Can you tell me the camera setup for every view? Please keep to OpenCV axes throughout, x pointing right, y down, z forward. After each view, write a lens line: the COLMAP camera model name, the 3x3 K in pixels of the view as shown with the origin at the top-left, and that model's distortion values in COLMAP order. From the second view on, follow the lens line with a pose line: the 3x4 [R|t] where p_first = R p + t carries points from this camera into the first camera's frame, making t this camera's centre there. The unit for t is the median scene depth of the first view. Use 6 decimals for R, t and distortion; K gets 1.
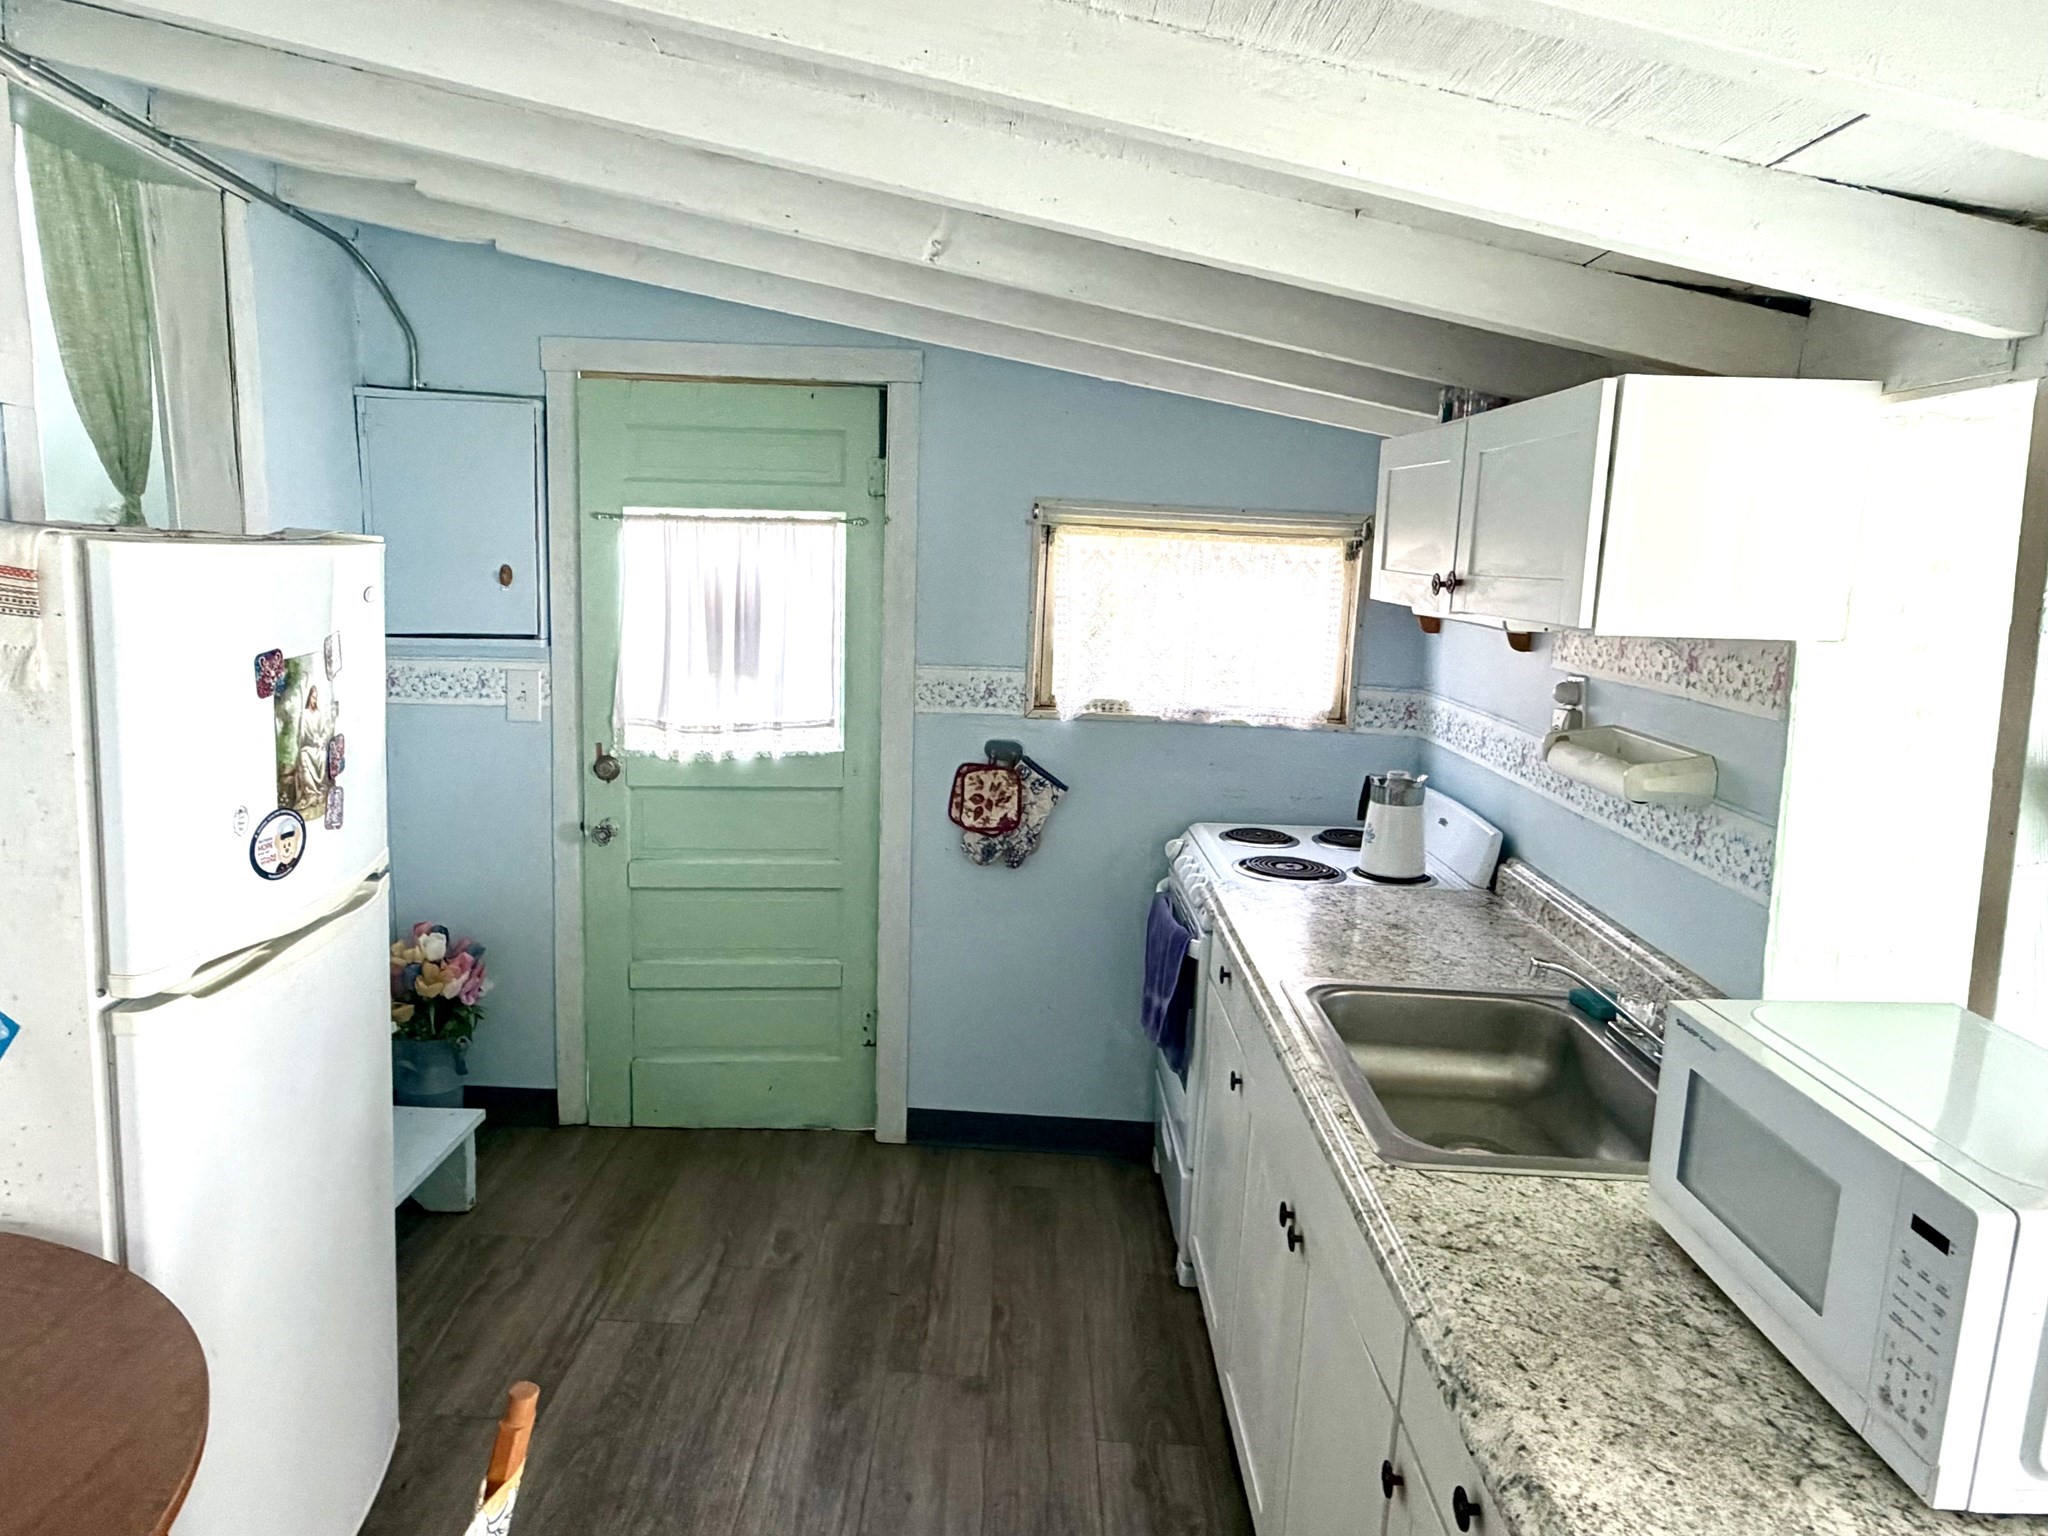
lens RADIAL K [[1274.4, 0, 1024.0], [0, 1274.4, 768.0], [0, 0, 1]] dist [0.001769, -0.000205]
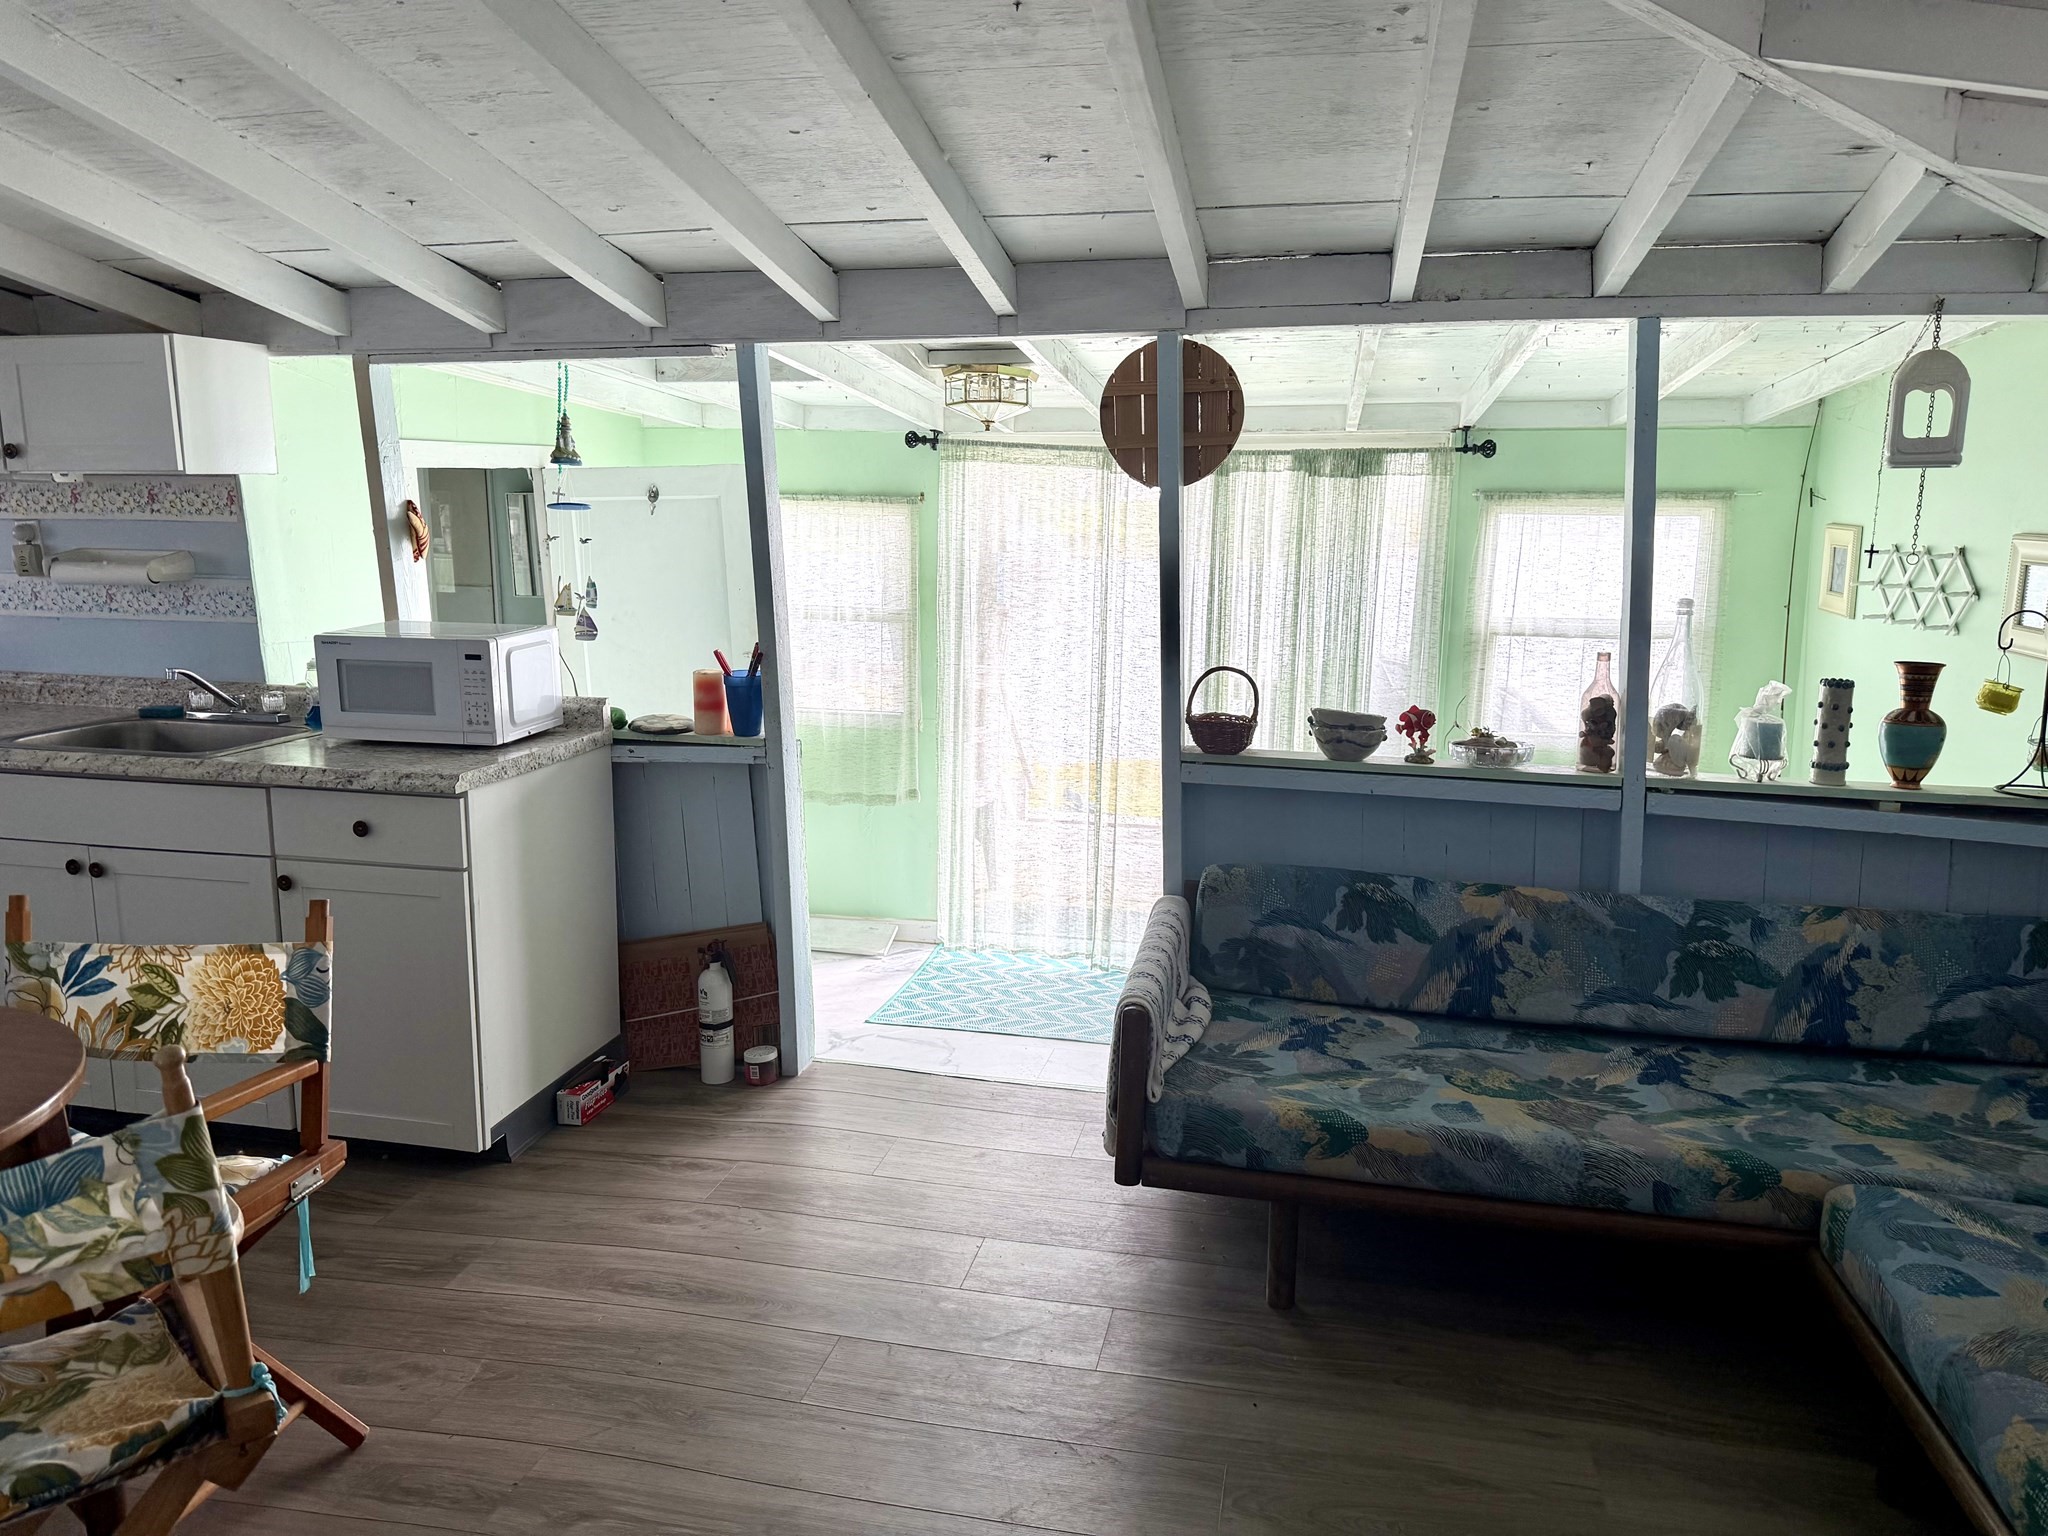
lens RADIAL K [[1436.4, 0, 1029.5], [0, 1436.4, 757.4], [0, 0, 1]] dist [0.054169, -0.066128]
pose [[0.193528, -0.213609, 0.957559, -0.726141], [0.172483, 0.968216, 0.181126, 0.063421], [-0.965814, 0.130109, 0.224220, -0.307787]]
